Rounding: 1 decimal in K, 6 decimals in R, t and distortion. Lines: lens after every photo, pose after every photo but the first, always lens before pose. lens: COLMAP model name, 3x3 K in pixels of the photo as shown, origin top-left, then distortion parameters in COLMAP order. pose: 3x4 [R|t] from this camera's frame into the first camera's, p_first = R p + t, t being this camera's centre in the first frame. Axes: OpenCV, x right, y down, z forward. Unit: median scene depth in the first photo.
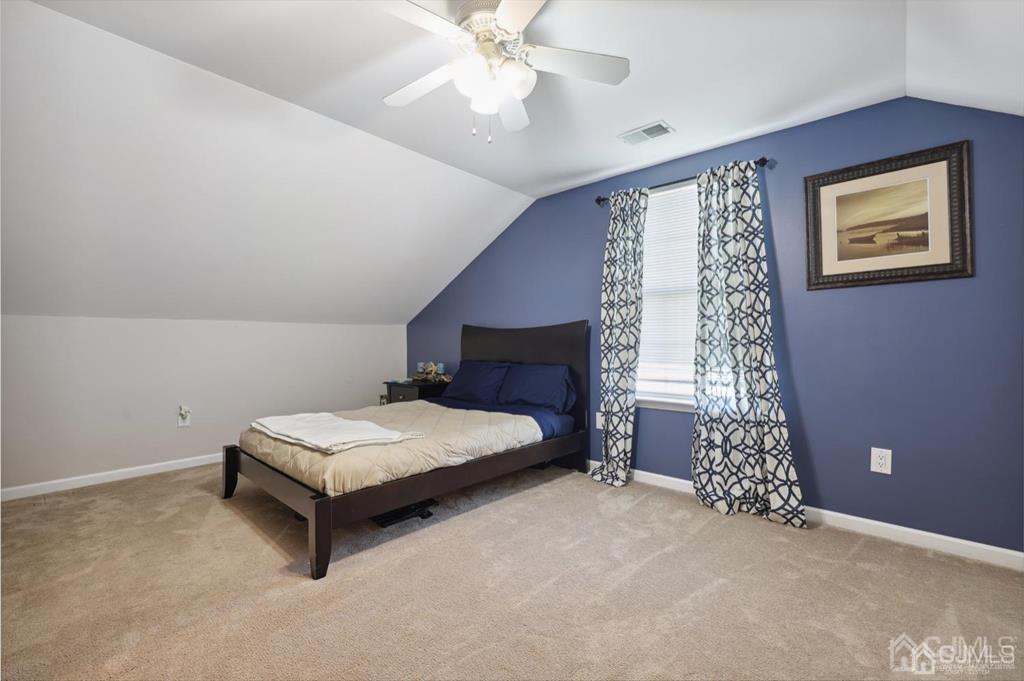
lens RADIAL K [[415.2, 0, 515.1], [0, 415.2, 332.7], [0, 0, 1]] dist [0.003388, 0.000419]
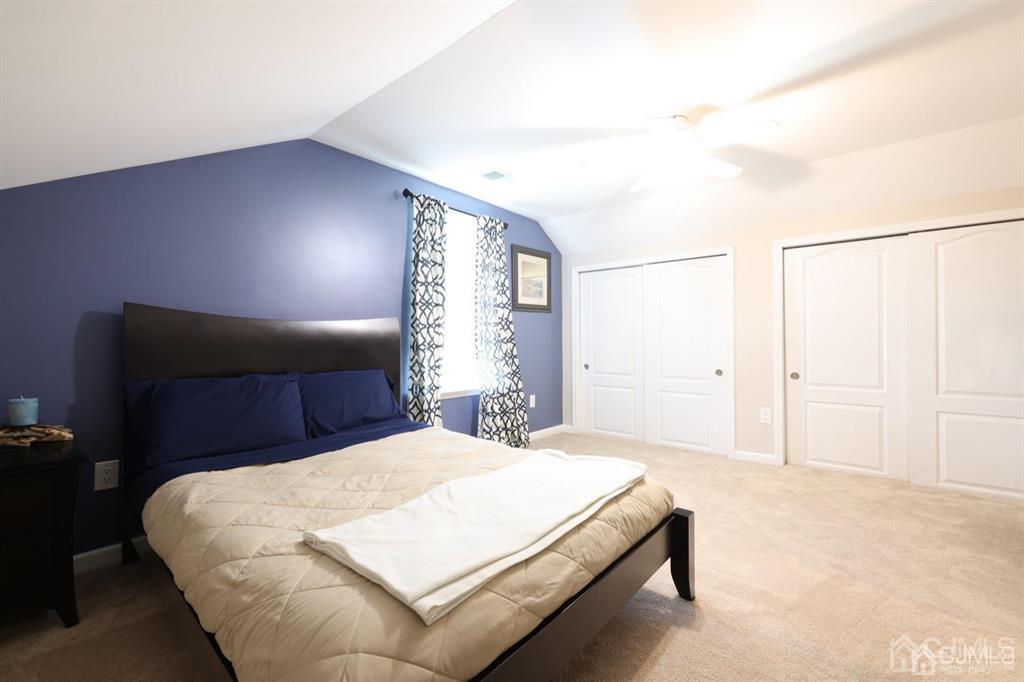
lens RADIAL K [[415.2, 0, 515.6], [0, 415.2, 342.7], [0, 0, 1]] dist [0.003388, 0.000419]
pose [[-0.009883, 0.002080, 0.999949, -1.040924], [-0.004446, 0.999988, -0.002124, 0.033096], [-0.999941, -0.004467, -0.009874, 1.053423]]
